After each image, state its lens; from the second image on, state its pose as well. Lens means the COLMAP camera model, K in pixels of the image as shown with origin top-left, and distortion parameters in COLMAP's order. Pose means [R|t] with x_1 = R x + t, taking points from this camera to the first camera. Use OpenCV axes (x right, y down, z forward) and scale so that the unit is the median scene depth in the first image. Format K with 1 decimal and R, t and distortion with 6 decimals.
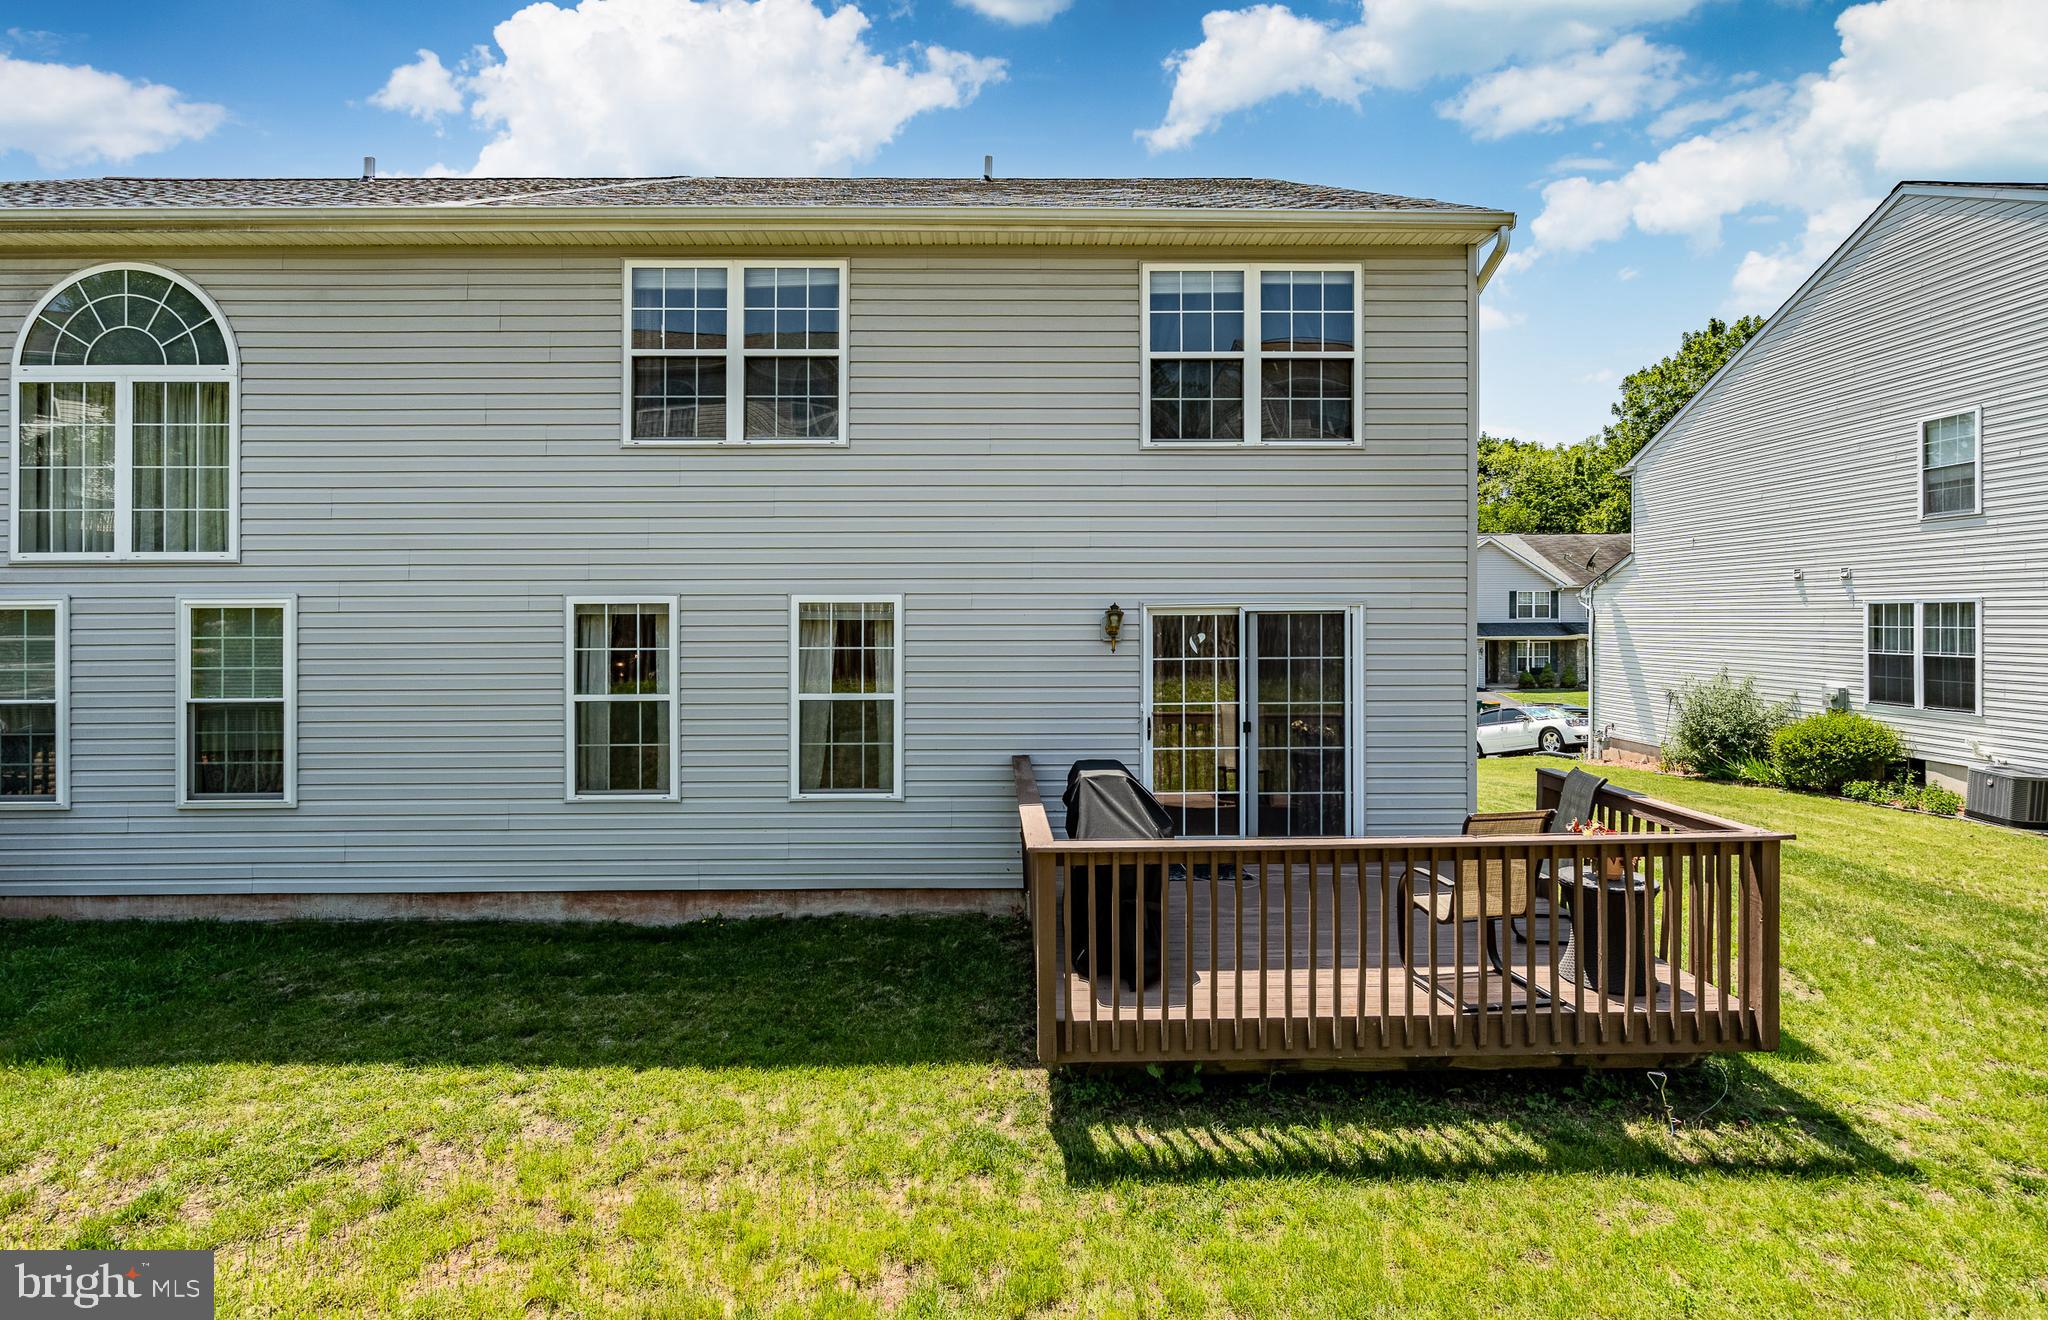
lens RADIAL K [[900.4, 0, 1025.3], [0, 900.4, 656.4], [0, 0, 1]] dist [-0.005652, -0.000319]
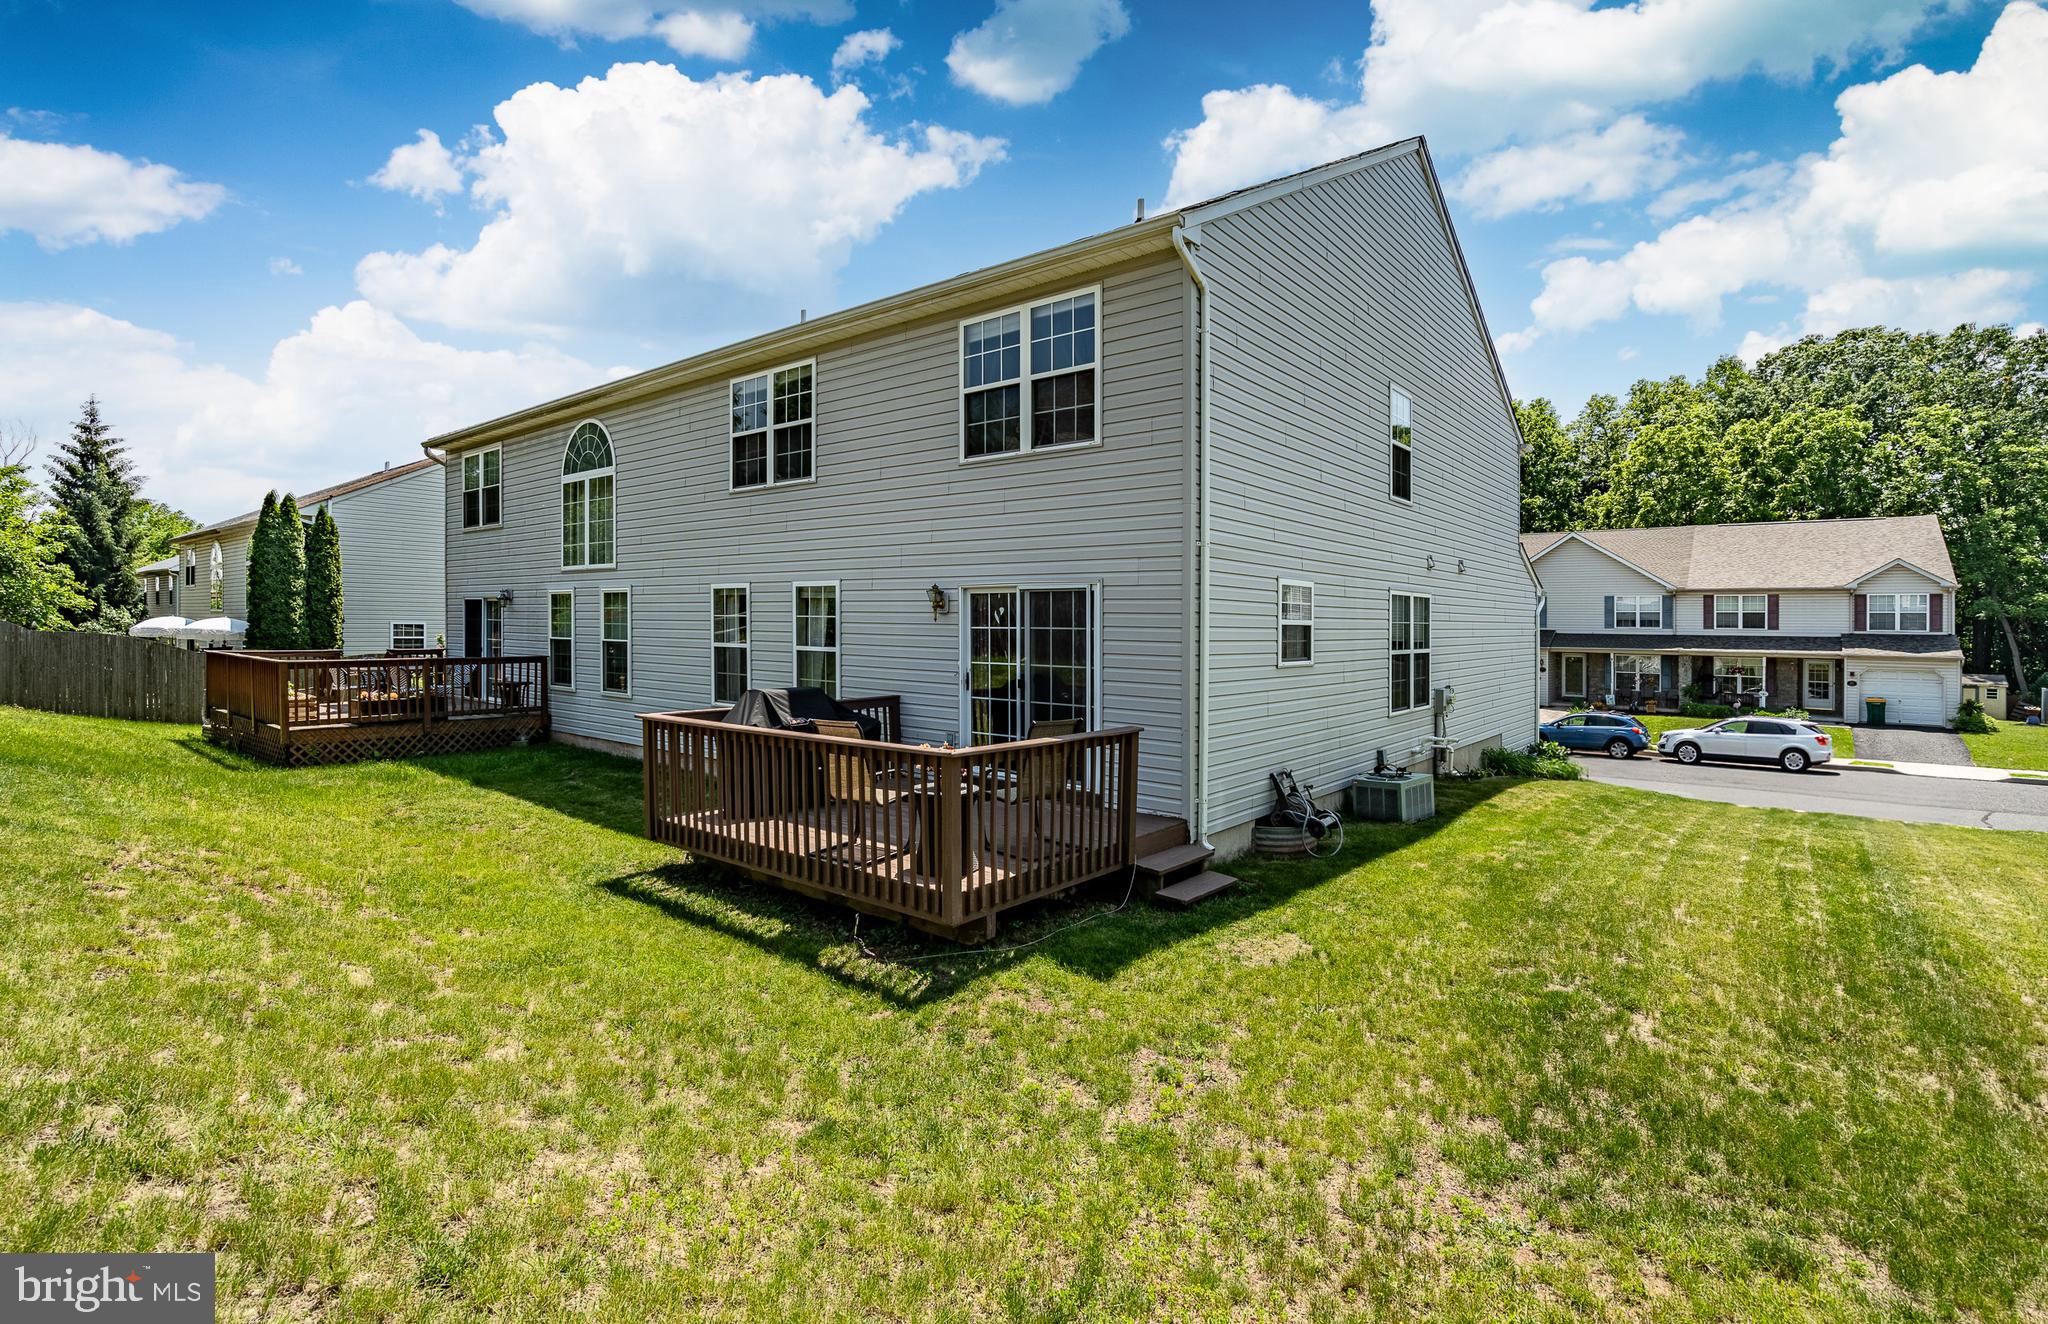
lens RADIAL K [[945.5, 0, 1021.7], [0, 945.5, 651.8], [0, 0, 1]] dist [-0.003794, -0.000034]
pose [[0.764184, 0.033470, -0.644129, 1.086697], [-0.020386, 0.999407, 0.027746, -0.000938], [0.644676, -0.008072, 0.764414, 0.013376]]
